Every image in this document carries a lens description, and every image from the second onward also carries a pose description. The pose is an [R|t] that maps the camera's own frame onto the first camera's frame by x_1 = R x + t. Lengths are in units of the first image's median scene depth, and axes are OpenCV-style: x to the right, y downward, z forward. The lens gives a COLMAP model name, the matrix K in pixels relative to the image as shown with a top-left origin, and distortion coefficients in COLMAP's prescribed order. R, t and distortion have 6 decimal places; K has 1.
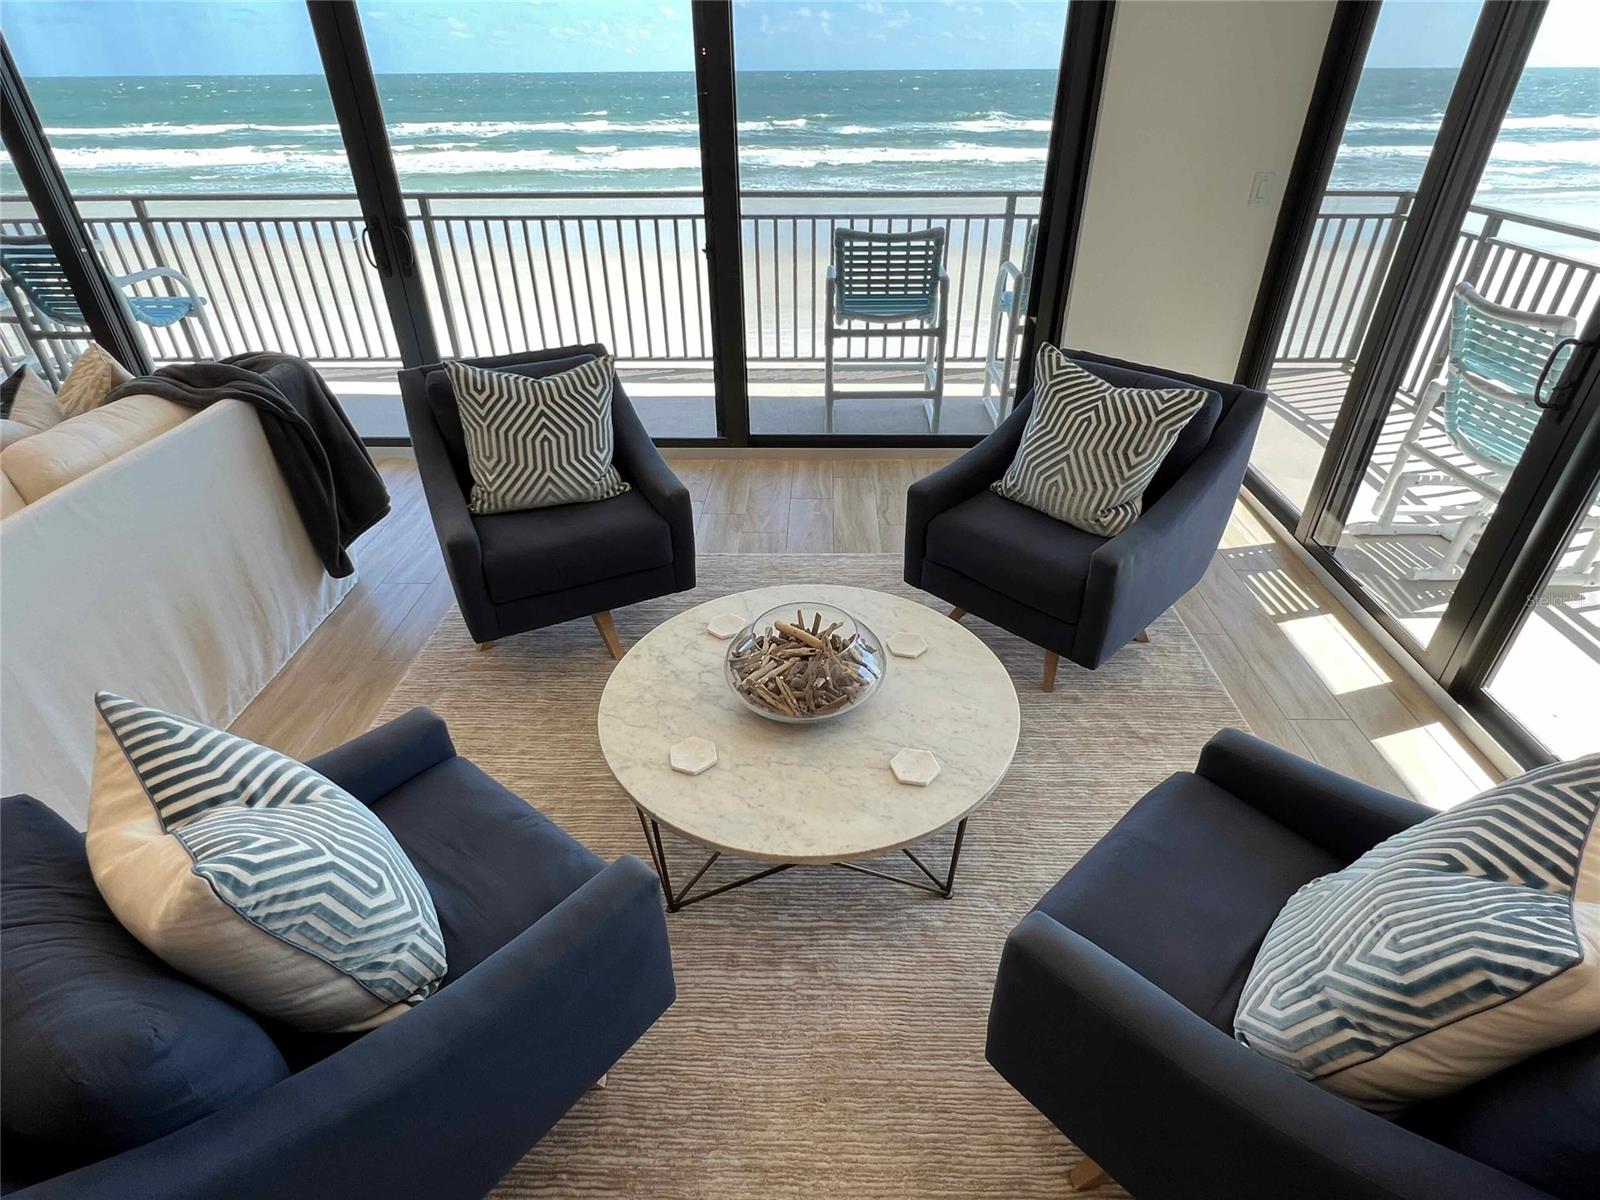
lens RADIAL K [[835.9, 0, 796.1], [0, 835.9, 597.9], [0, 0, 1]] dist [-0.001611, 0.000159]
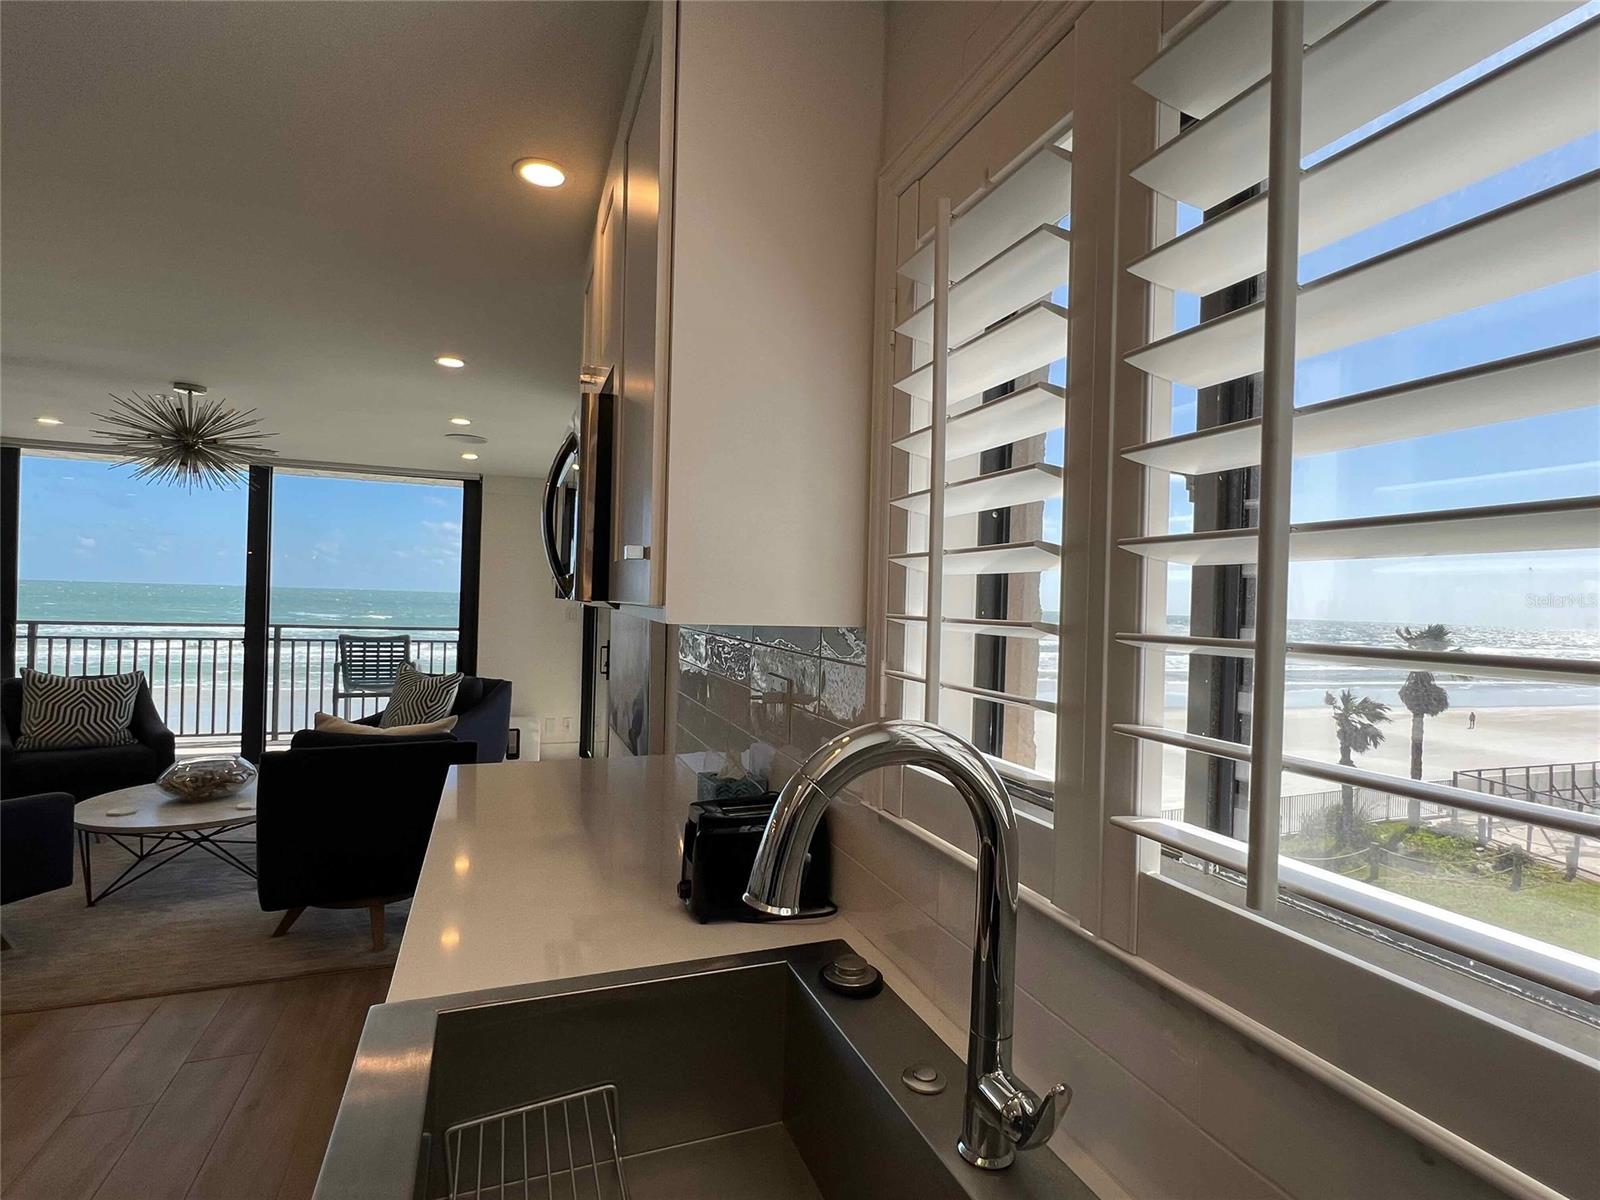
lens RADIAL K [[797.5, 0, 798.1], [0, 797.5, 603.8], [0, 0, 1]] dist [-0.005165, -0.000246]
pose [[0.927808, 0.036149, 0.371302, 0.449517], [0.167747, 0.848574, -0.501781, 0.684223], [-0.333216, 0.527841, 0.781250, -0.878395]]
